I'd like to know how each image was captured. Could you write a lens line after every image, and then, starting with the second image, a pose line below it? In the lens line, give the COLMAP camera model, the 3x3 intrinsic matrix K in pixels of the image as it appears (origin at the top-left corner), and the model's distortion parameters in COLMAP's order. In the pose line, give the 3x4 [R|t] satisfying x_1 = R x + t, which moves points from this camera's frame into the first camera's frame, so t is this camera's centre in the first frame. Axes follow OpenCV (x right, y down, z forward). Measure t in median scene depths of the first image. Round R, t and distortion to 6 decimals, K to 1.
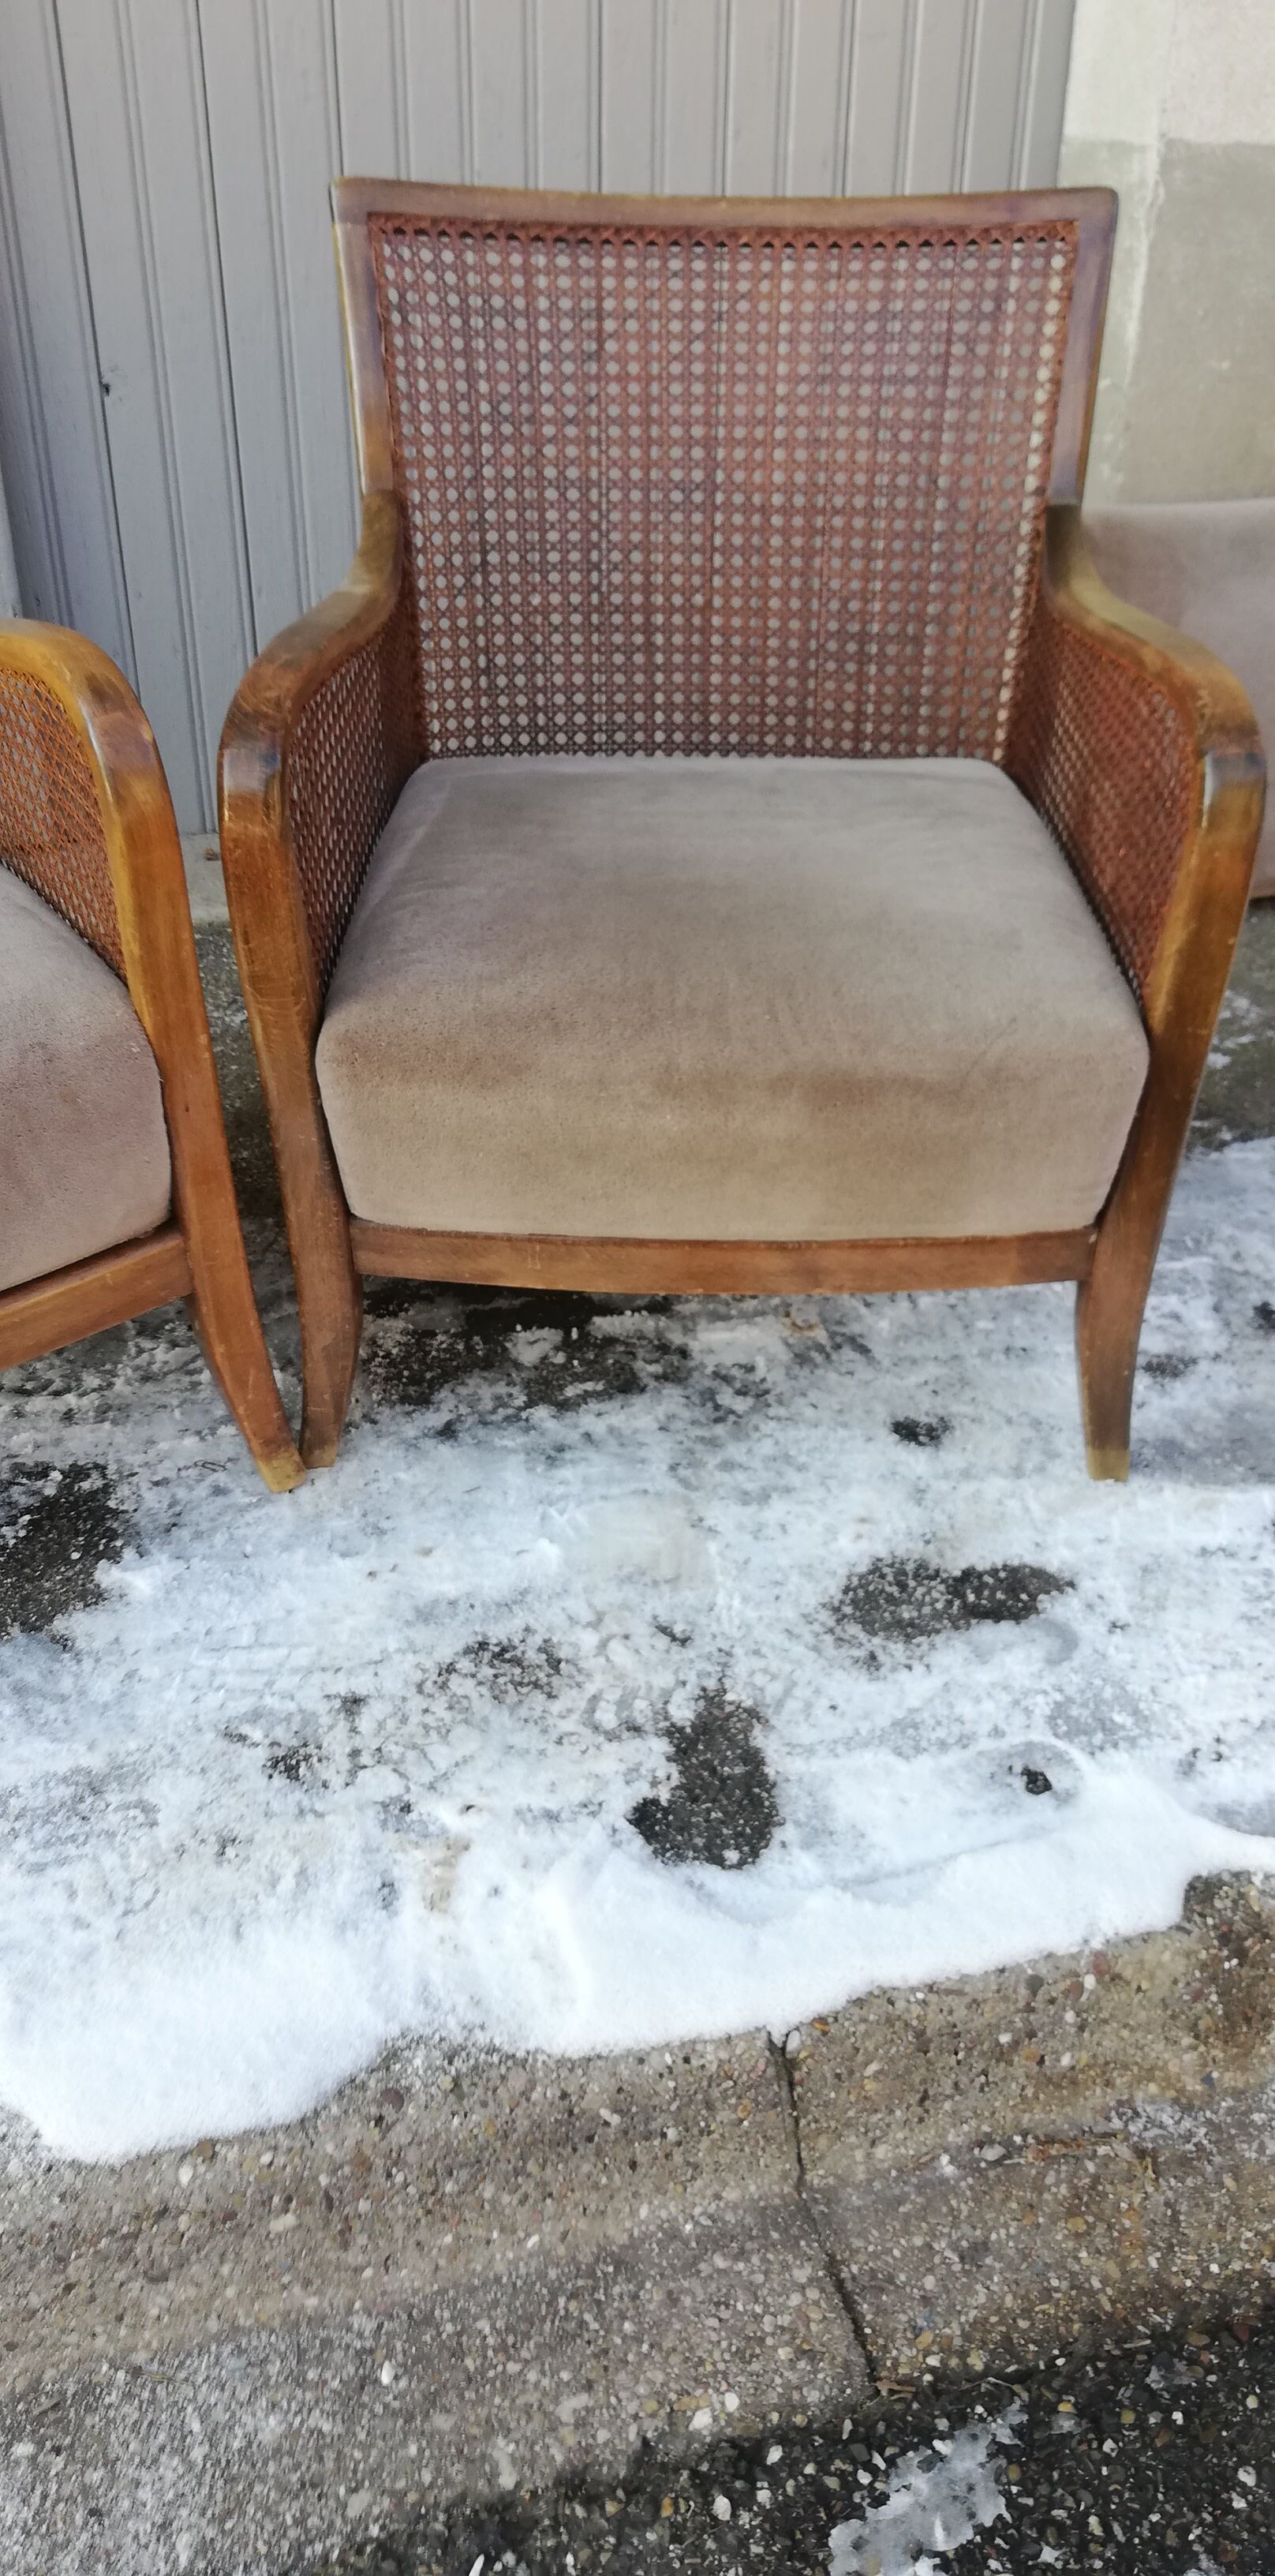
lens RADIAL K [[1947.8, 0, 643.9], [0, 1947.8, 1289.7], [0, 0, 1]] dist [0.056158, -0.082583]
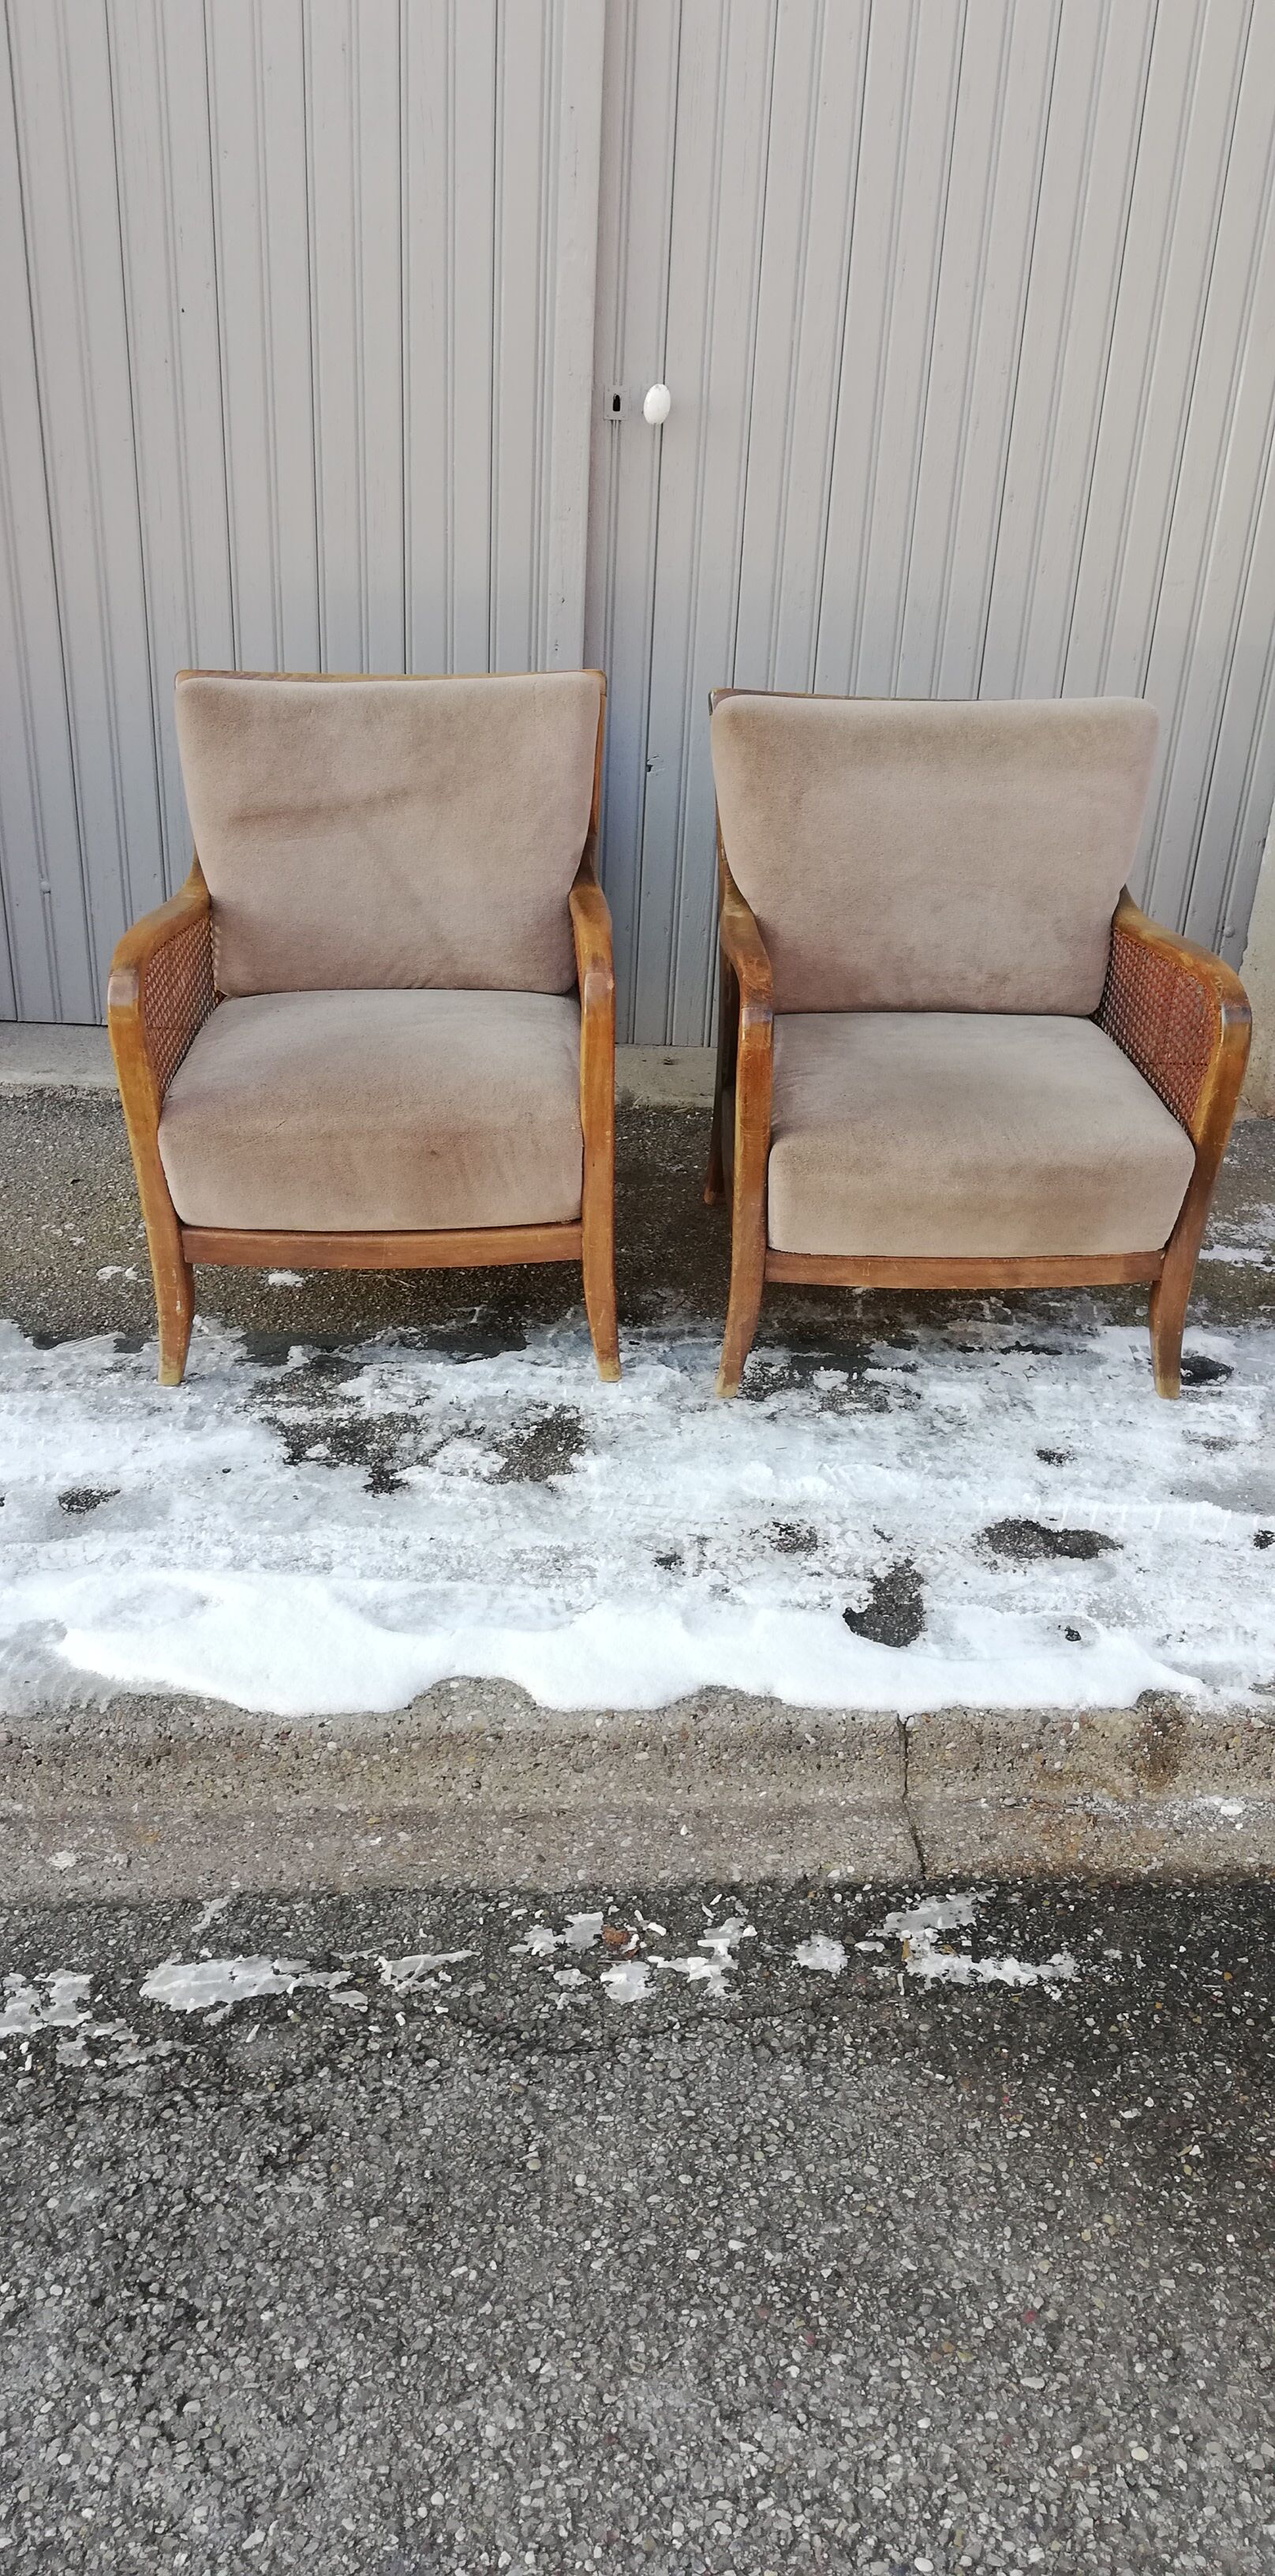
lens RADIAL K [[1947.8, 0, 653.1], [0, 1947.8, 1296.1], [0, 0, 1]] dist [0.056158, -0.082583]
pose [[0.976494, 0.126506, -0.174512, 0.094643], [-0.141612, 0.986926, -0.076965, 0.131528], [0.162494, 0.099869, 0.981642, -0.814913]]
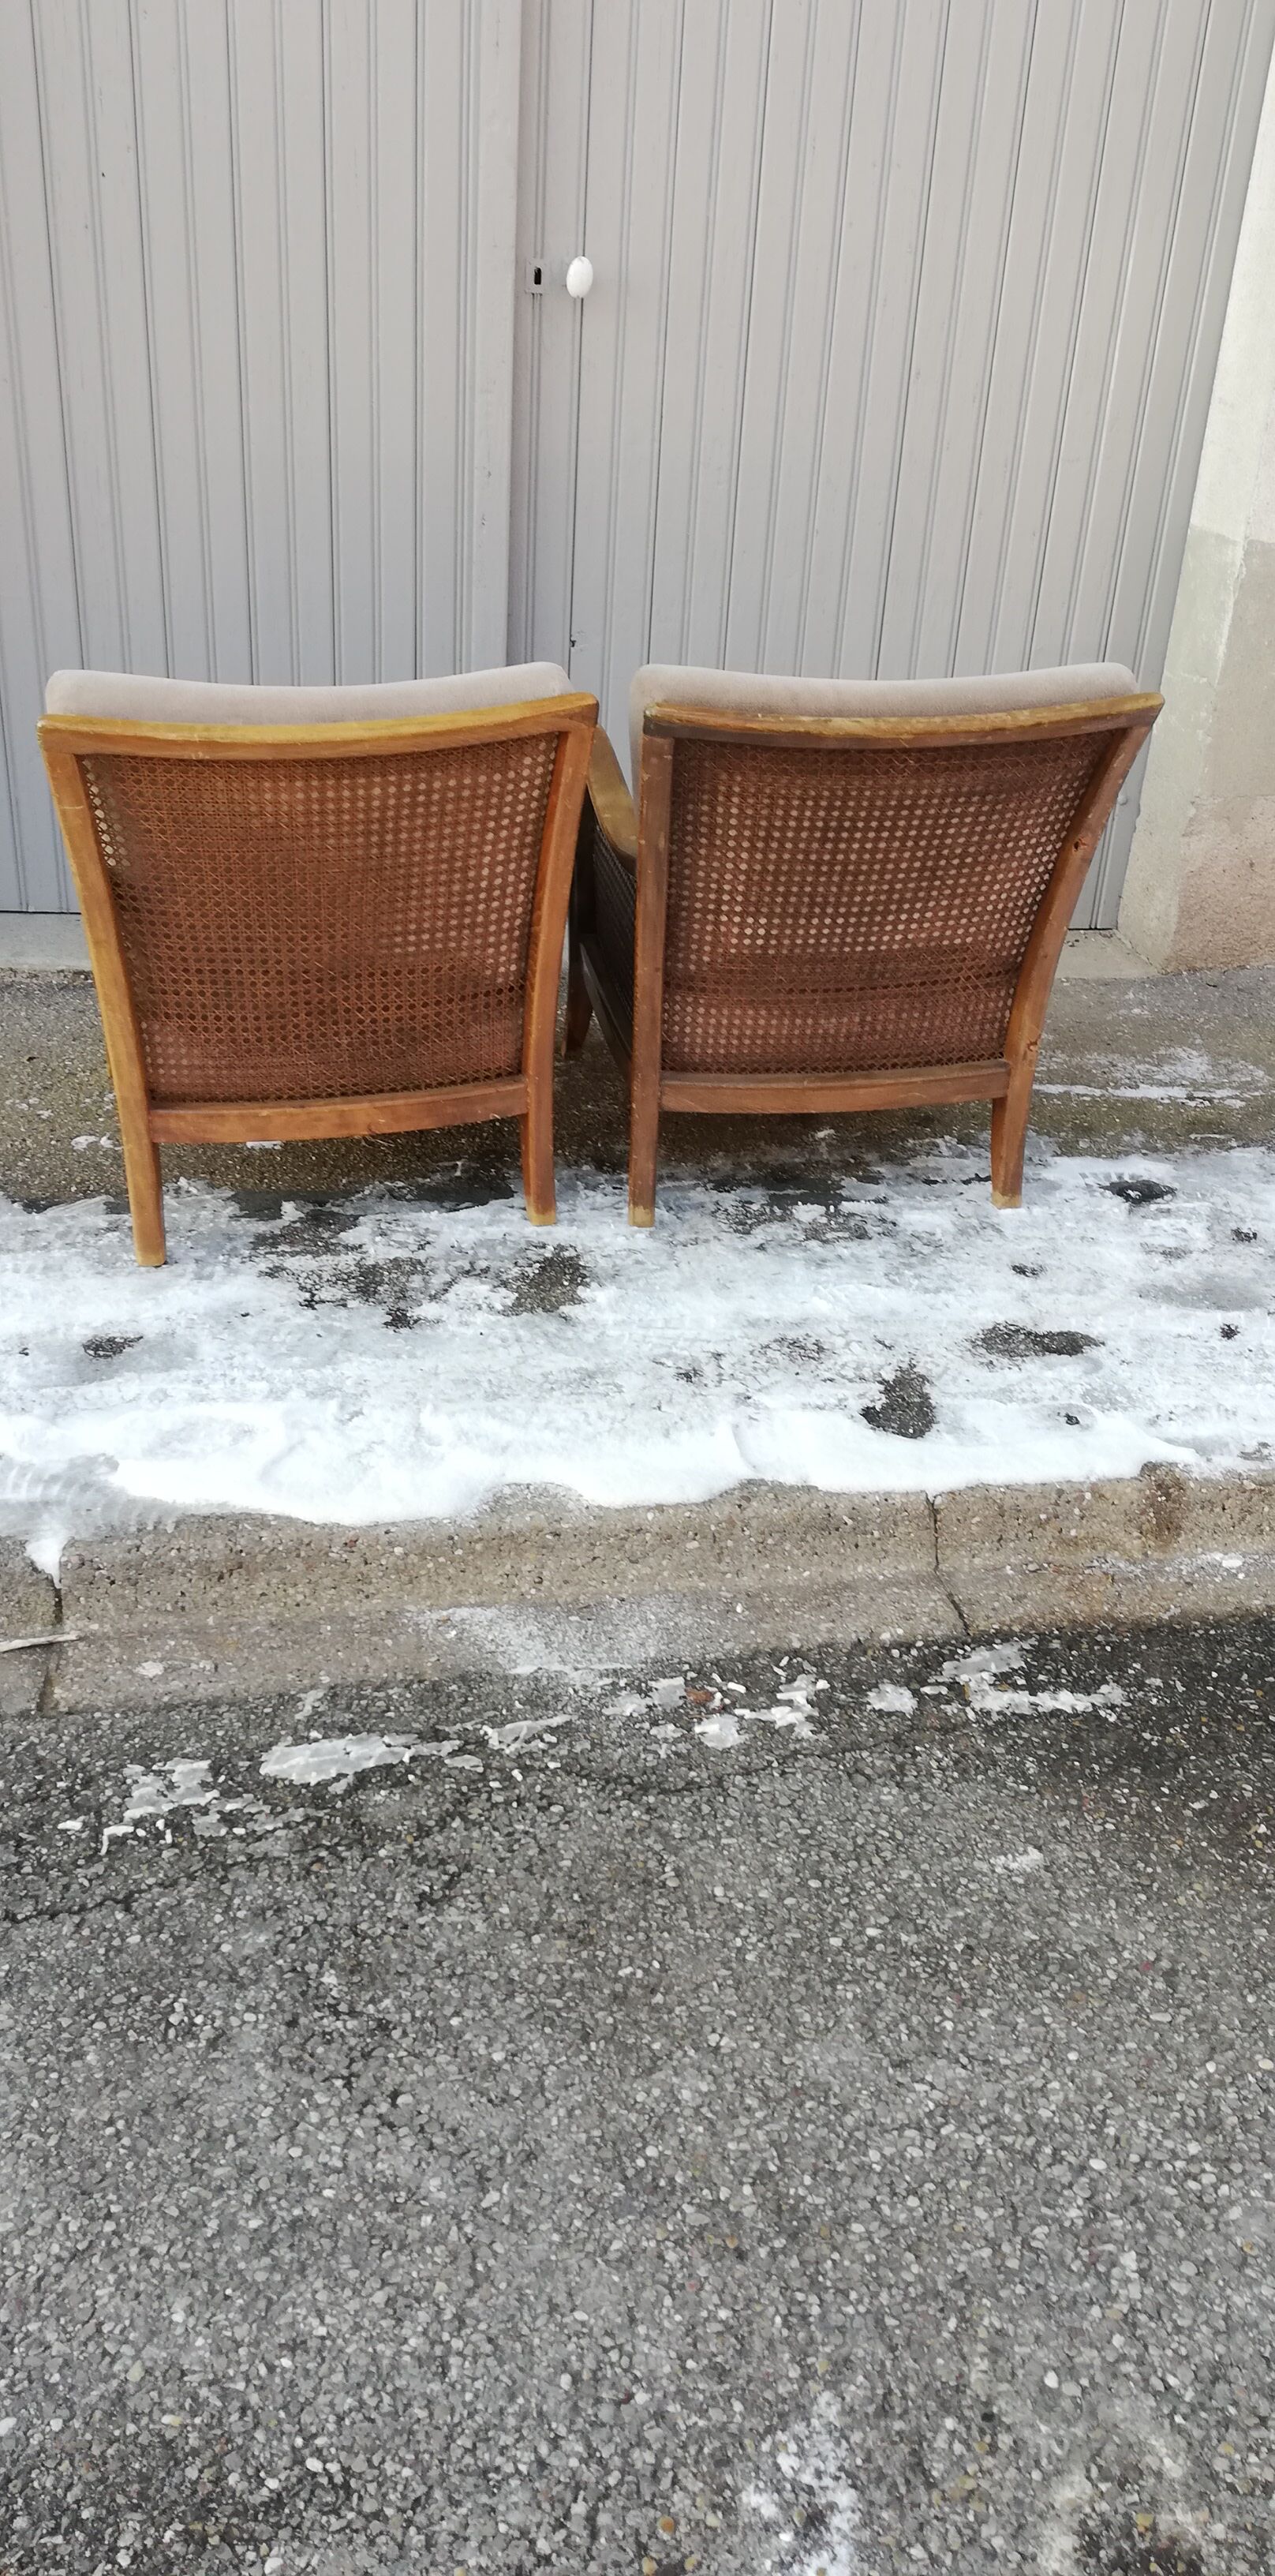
lens RADIAL K [[1947.8, 0, 650.7], [0, 1947.8, 1298.0], [0, 0, 1]] dist [0.056158, -0.082583]
pose [[0.993805, 0.087953, -0.067935, -0.087809], [-0.092477, 0.993485, -0.066594, 0.285854], [0.061635, 0.072464, 0.995465, -0.908312]]
